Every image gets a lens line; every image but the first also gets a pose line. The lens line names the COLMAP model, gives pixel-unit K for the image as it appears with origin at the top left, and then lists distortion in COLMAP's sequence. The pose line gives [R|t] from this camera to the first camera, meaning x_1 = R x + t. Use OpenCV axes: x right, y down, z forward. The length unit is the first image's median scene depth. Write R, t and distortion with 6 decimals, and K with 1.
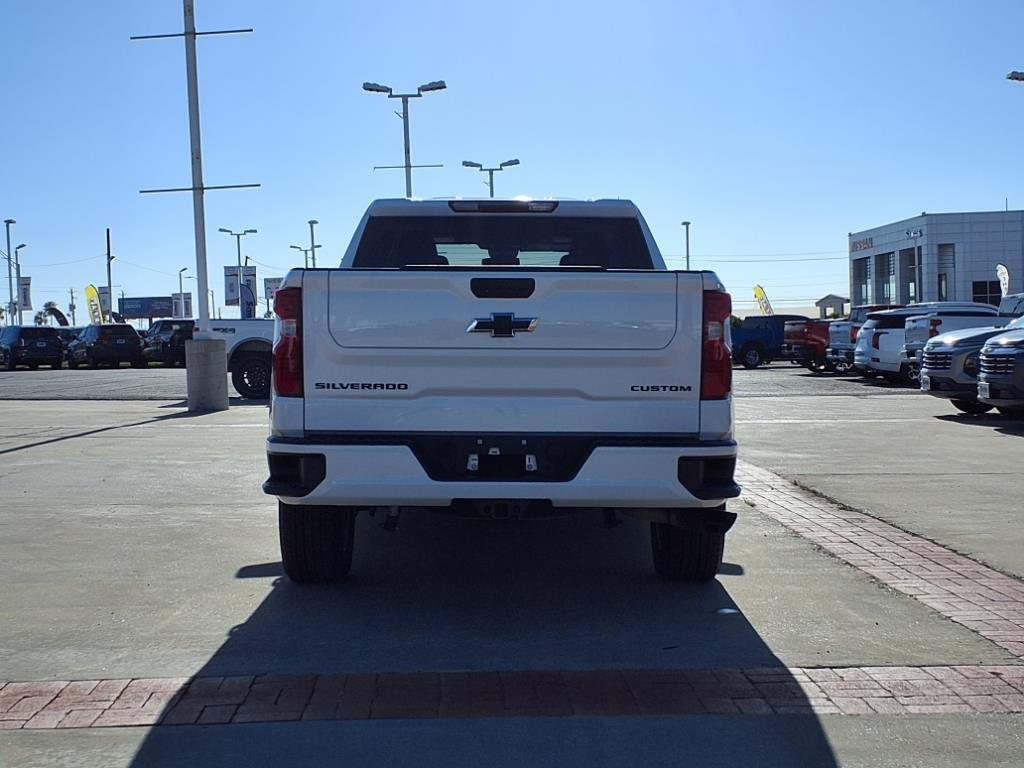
lens RADIAL K [[1461.2, 0, 510.6], [0, 1461.2, 385.6], [0, 0, 1]] dist [0.181773, 0.000000]
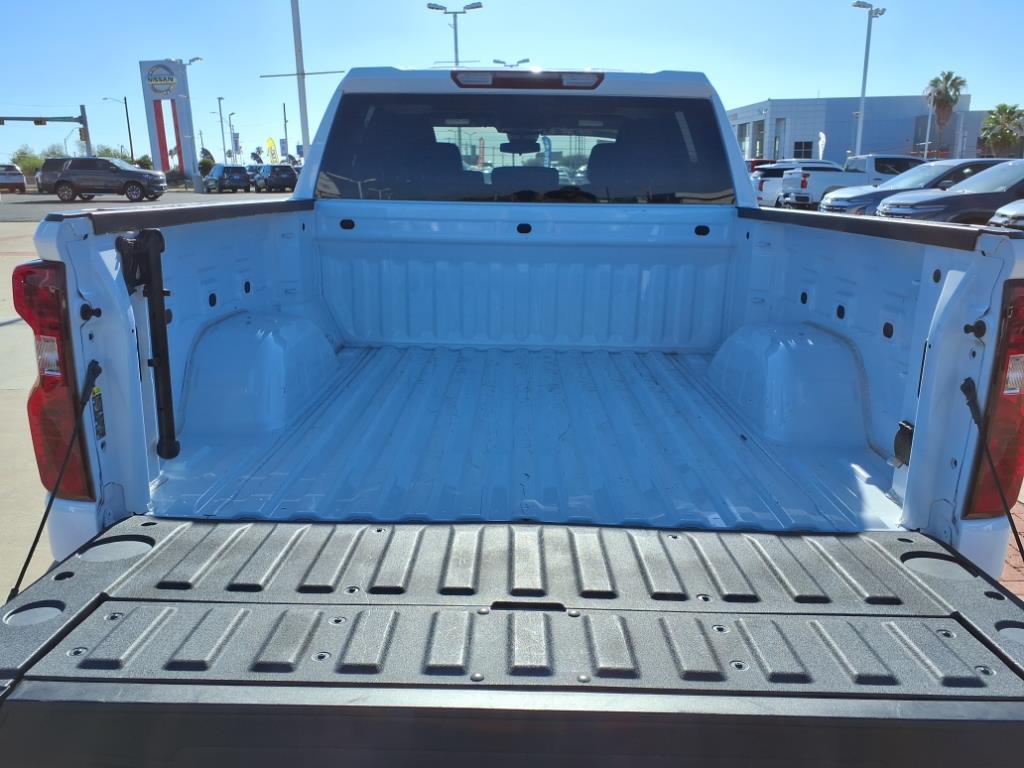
lens RADIAL K [[803.7, 0, 510.9], [0, 803.7, 382.8], [0, 0, 1]] dist [0.020220, -0.032546]
pose [[0.999863, 0.013900, -0.009020, -0.007424], [-0.011523, 0.974443, 0.224339, -0.065965], [0.011907, -0.224204, 0.974470, 0.579865]]
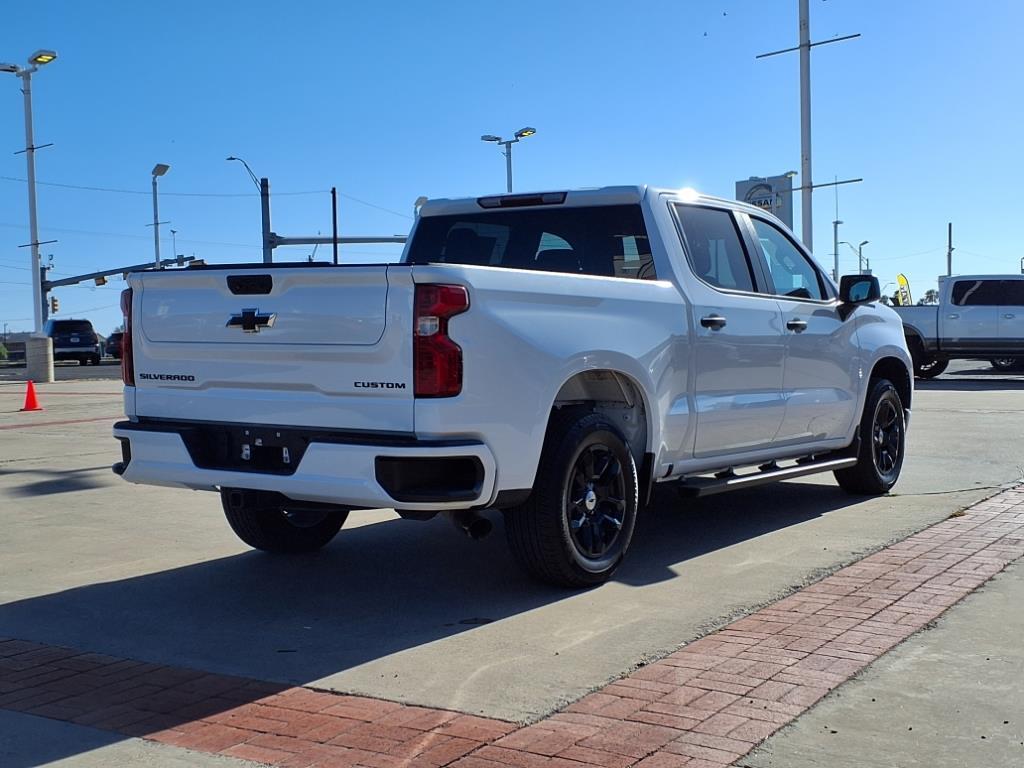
lens RADIAL K [[1280.9, 0, 510.0], [0, 1280.9, 379.7], [0, 0, 1]] dist [0.197461, 0.000000]
pose [[0.838667, 0.019034, -0.544312, 0.475308], [-0.012086, 0.999793, 0.016341, -0.012365], [0.544511, -0.007126, 0.838724, 0.246155]]
